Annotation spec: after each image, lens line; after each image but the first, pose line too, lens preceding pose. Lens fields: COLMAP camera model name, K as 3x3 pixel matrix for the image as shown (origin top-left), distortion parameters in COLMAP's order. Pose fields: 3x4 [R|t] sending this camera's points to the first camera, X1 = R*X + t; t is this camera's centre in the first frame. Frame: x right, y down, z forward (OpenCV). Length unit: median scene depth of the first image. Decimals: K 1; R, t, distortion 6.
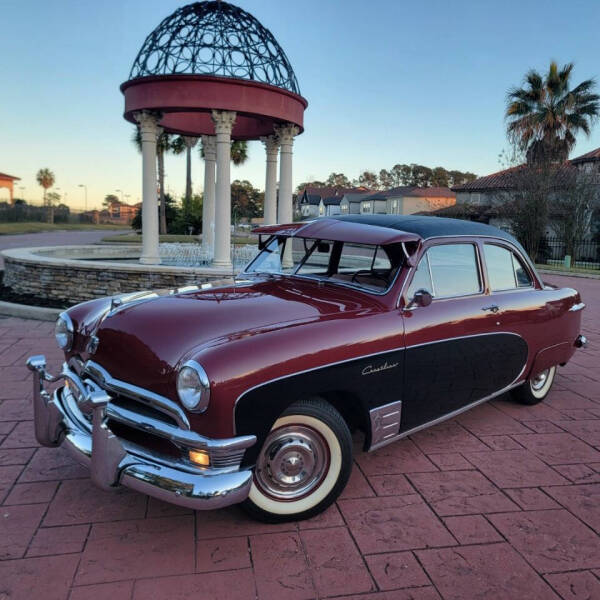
lens RADIAL K [[557.6, 0, 312.8], [0, 557.6, 315.9], [0, 0, 1]] dist [0.089154, -0.077990]
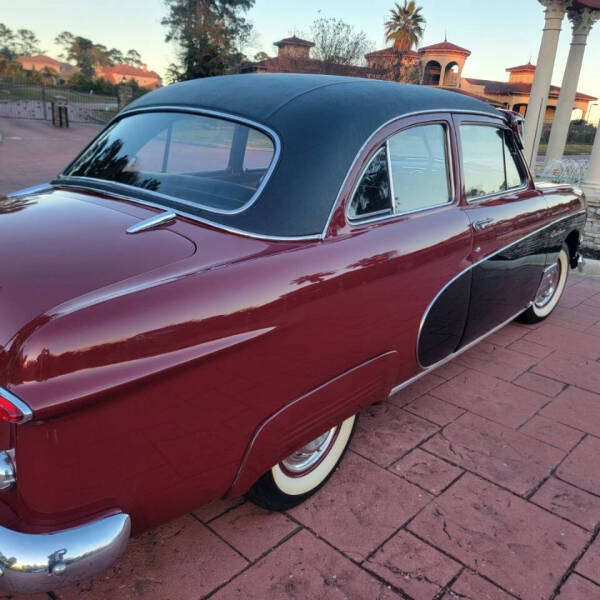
lens RADIAL K [[557.6, 0, 312.8], [0, 557.6, 315.9], [0, 0, 1]] dist [0.089154, -0.077990]
pose [[0.574953, 0.273507, -0.771118, 0.144997], [-0.178930, 0.961691, 0.207690, -0.007540], [0.798382, 0.018564, 0.601866, 0.115046]]
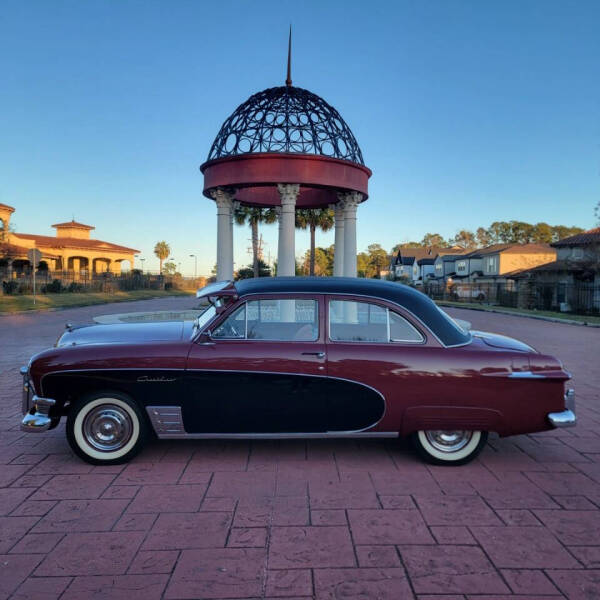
lens RADIAL K [[557.6, 0, 312.8], [0, 557.6, 315.9], [0, 0, 1]] dist [0.089154, -0.077990]
pose [[0.983994, -0.014110, -0.177642, 0.036637], [-0.005076, 0.994236, -0.107090, -0.000608], [0.178129, 0.106278, 0.978251, -0.001355]]
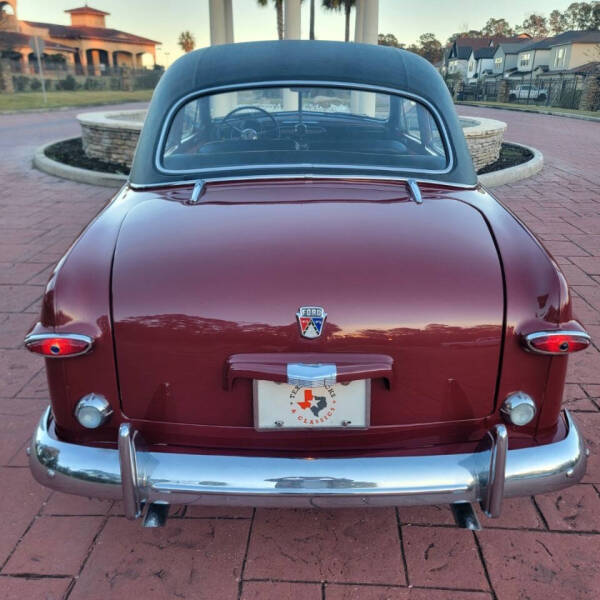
lens RADIAL K [[557.6, 0, 312.8], [0, 557.6, 315.9], [0, 0, 1]] dist [0.089154, -0.077990]
pose [[0.967383, 0.073383, -0.242457, 0.063539], [-0.018363, 0.974918, 0.221805, 0.001949], [0.252652, -0.210118, 0.944467, 0.045316]]
